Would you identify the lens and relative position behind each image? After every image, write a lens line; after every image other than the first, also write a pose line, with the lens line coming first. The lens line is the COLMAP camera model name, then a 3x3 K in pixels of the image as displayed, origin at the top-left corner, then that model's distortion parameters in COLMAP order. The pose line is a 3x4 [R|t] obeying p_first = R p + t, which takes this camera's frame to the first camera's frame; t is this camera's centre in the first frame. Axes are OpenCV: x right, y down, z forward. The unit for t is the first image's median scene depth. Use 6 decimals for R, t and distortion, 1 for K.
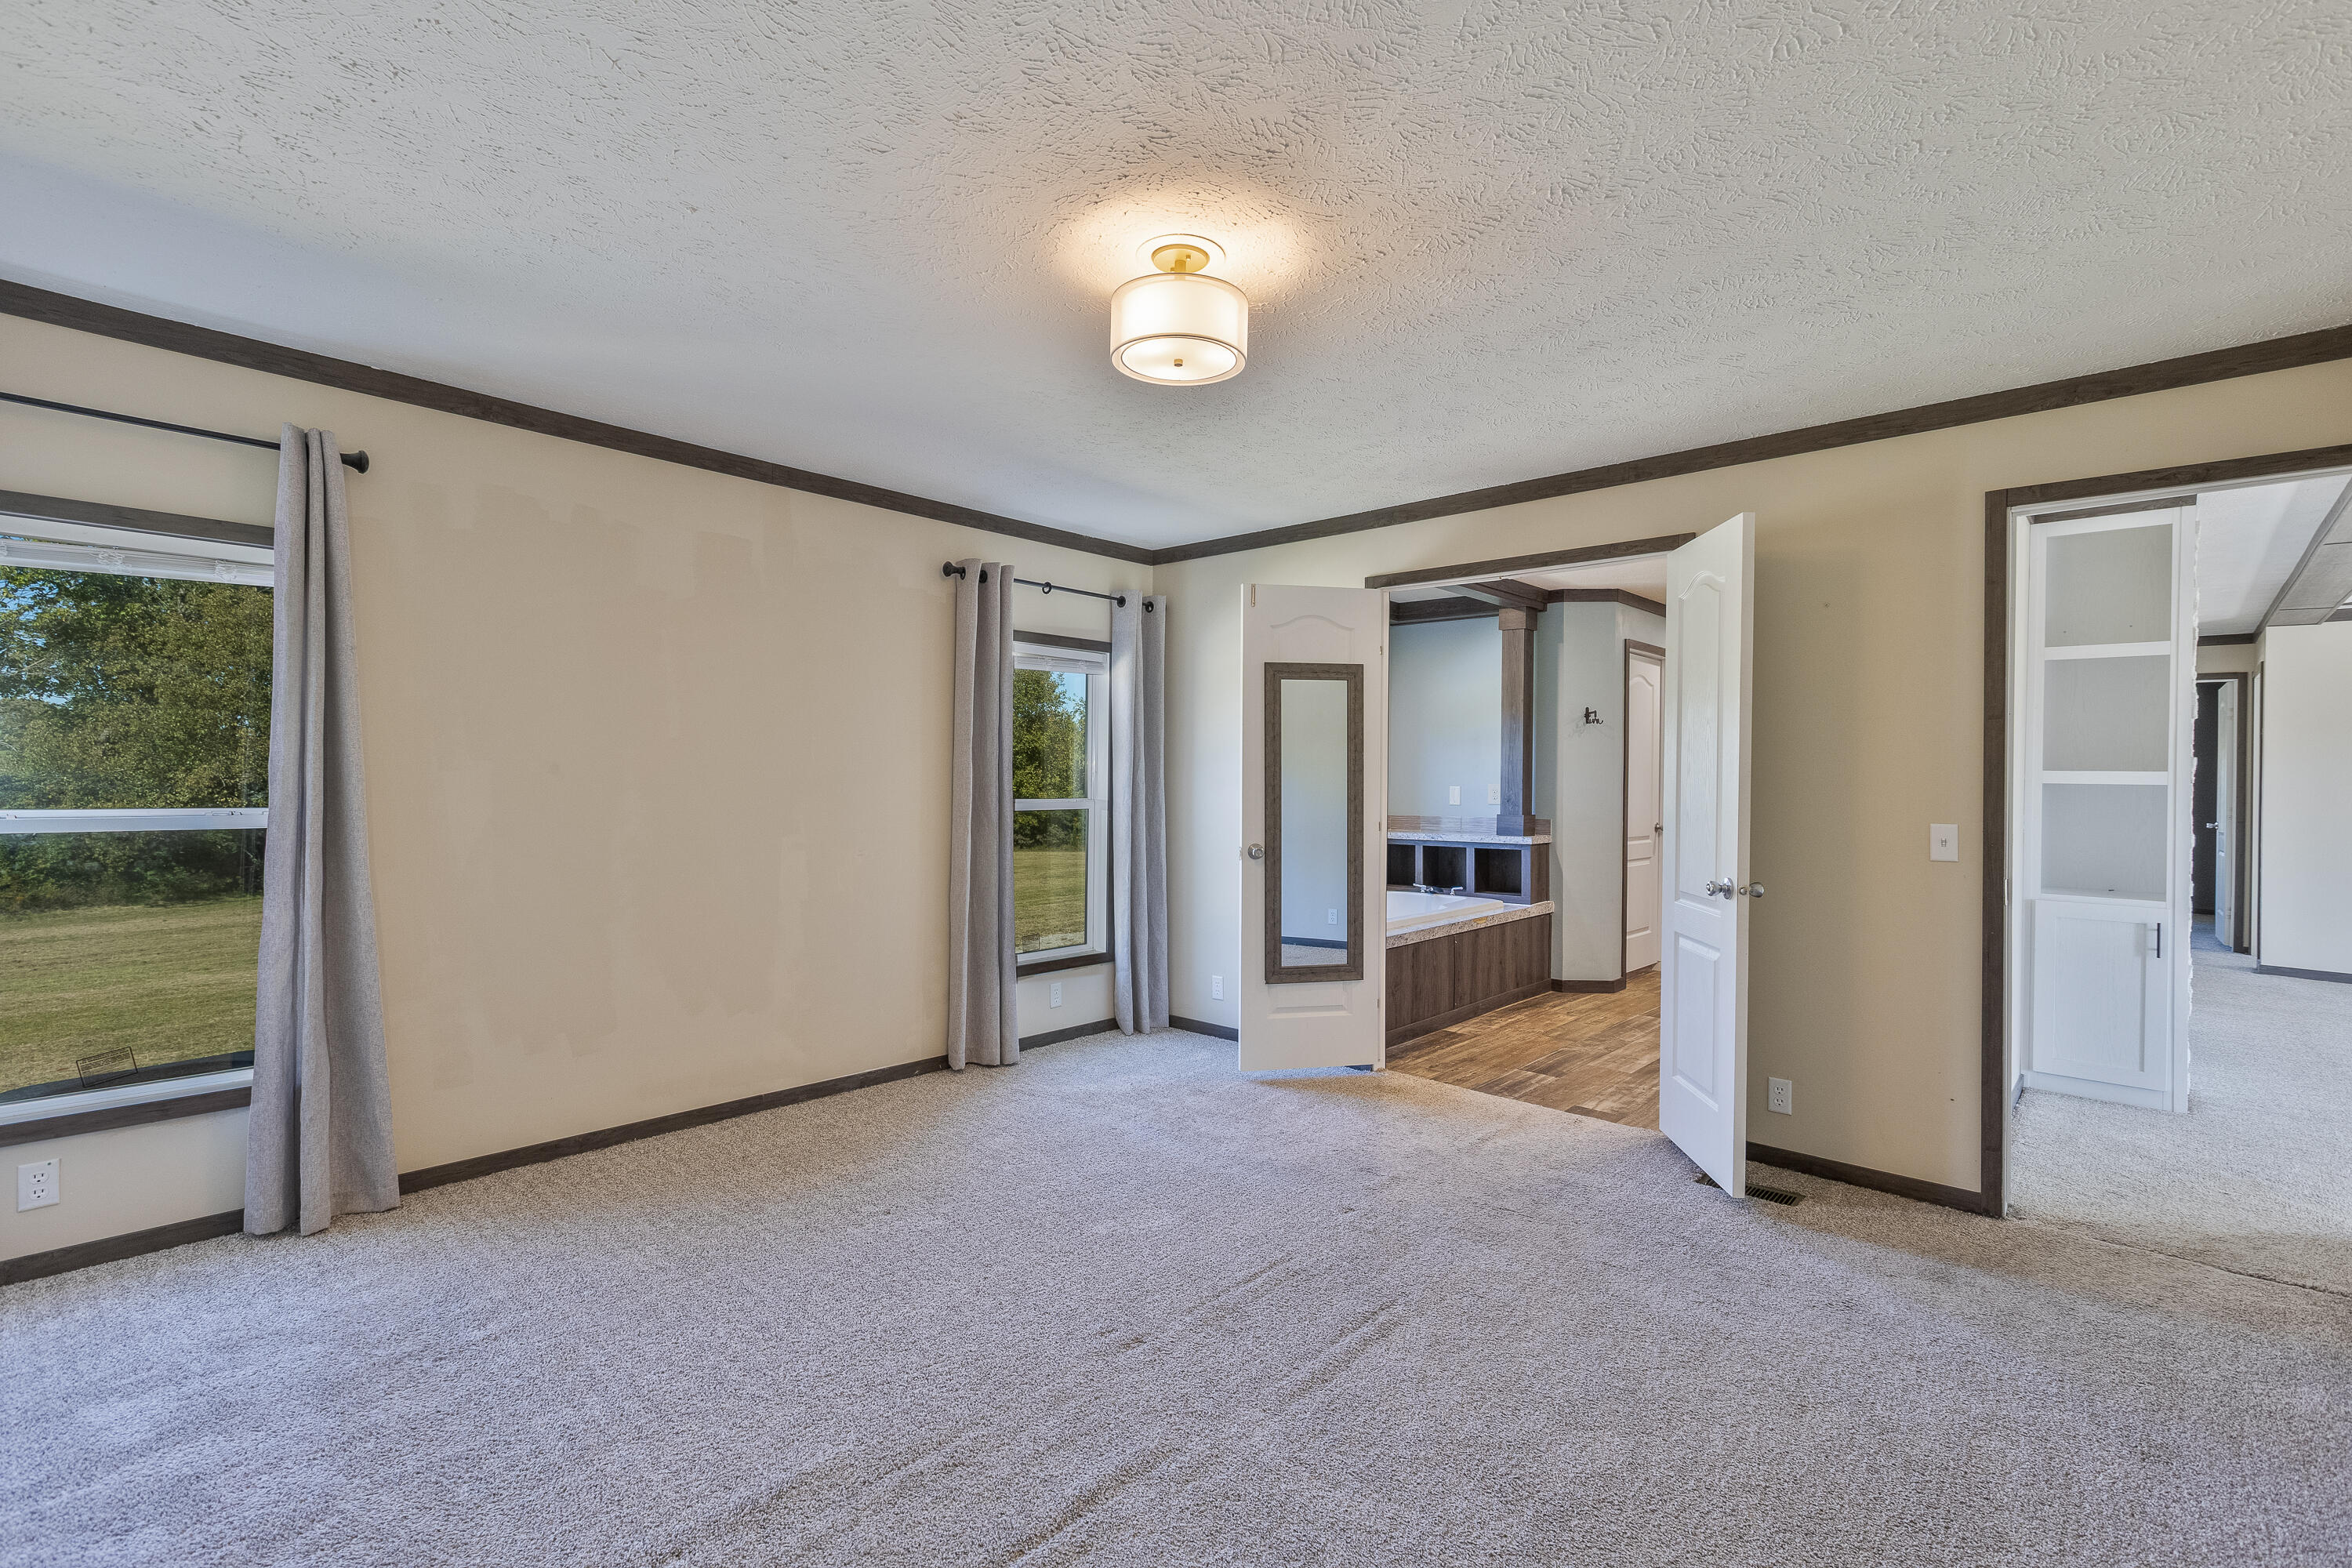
lens RADIAL K [[1059.4, 0, 1176.0], [0, 1059.4, 784.0], [0, 0, 1]] dist [0.022290, 0.000049]
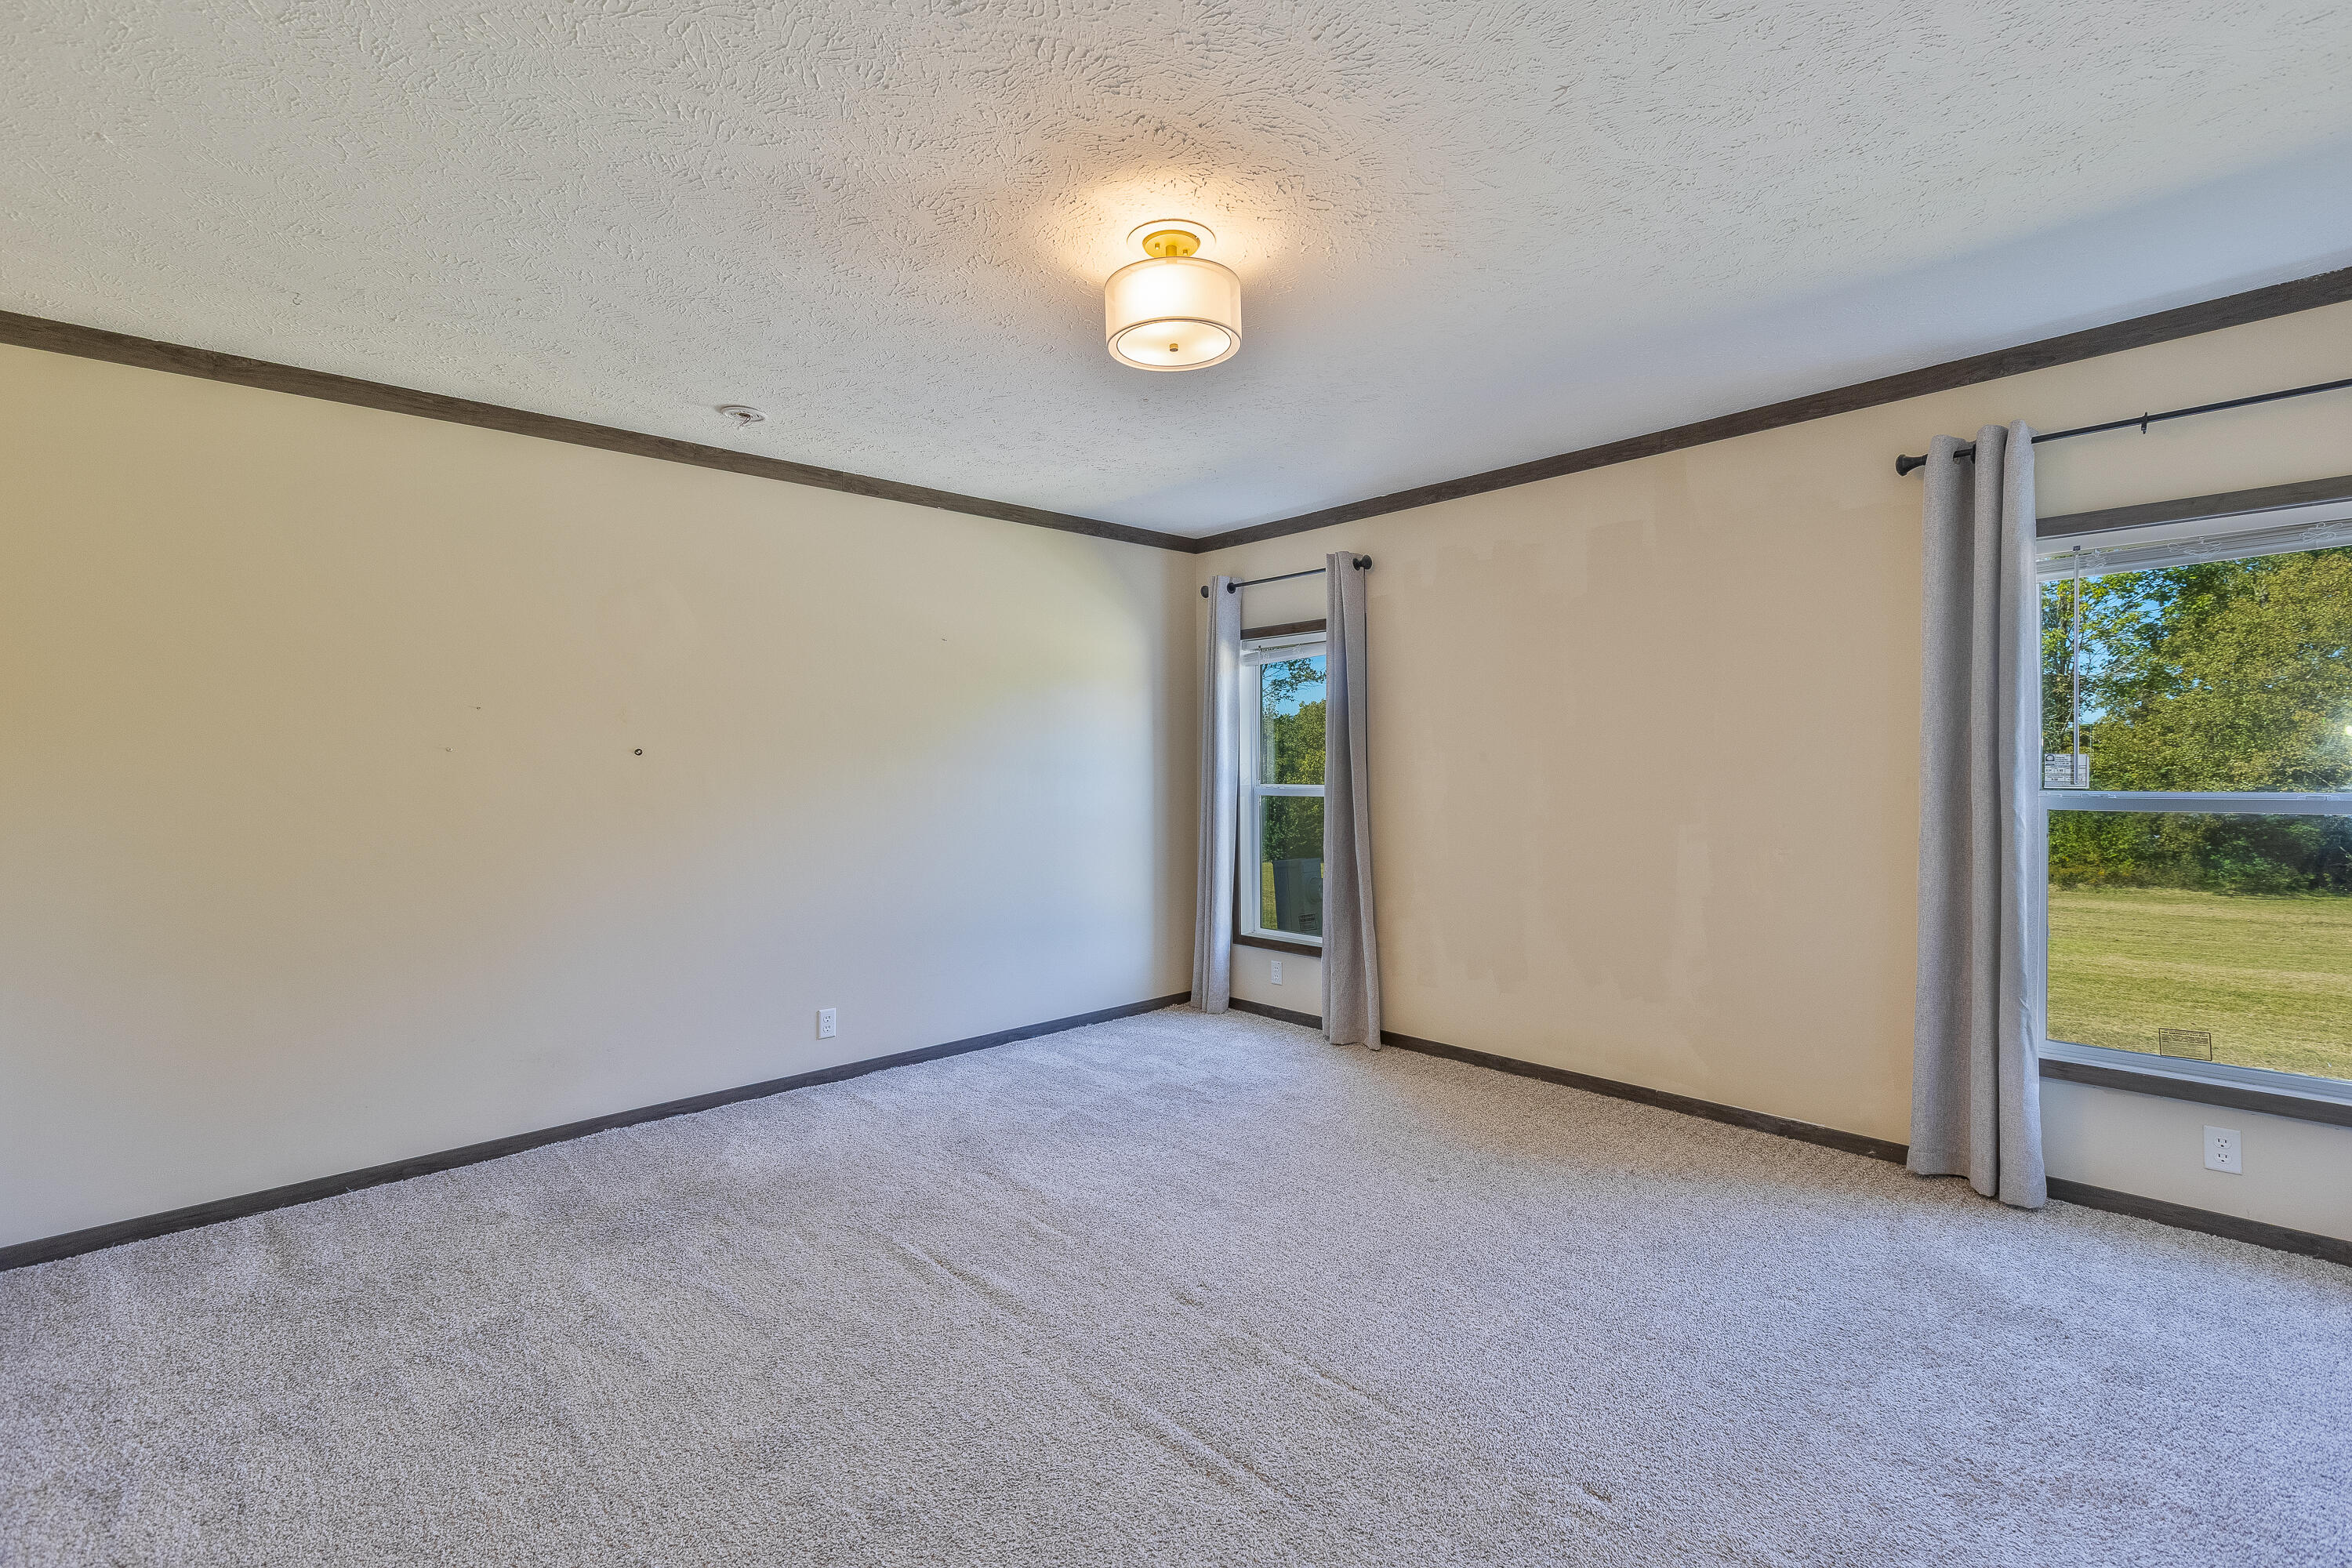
lens RADIAL K [[1042.4, 0, 1163.0], [0, 1042.4, 790.3], [0, 0, 1]] dist [0.000804, 0.000013]
pose [[-0.067146, 0.014375, -0.997640, 0.490597], [0.002447, 0.999896, 0.014243, 0.004245], [0.997740, -0.001485, -0.067174, 0.521807]]
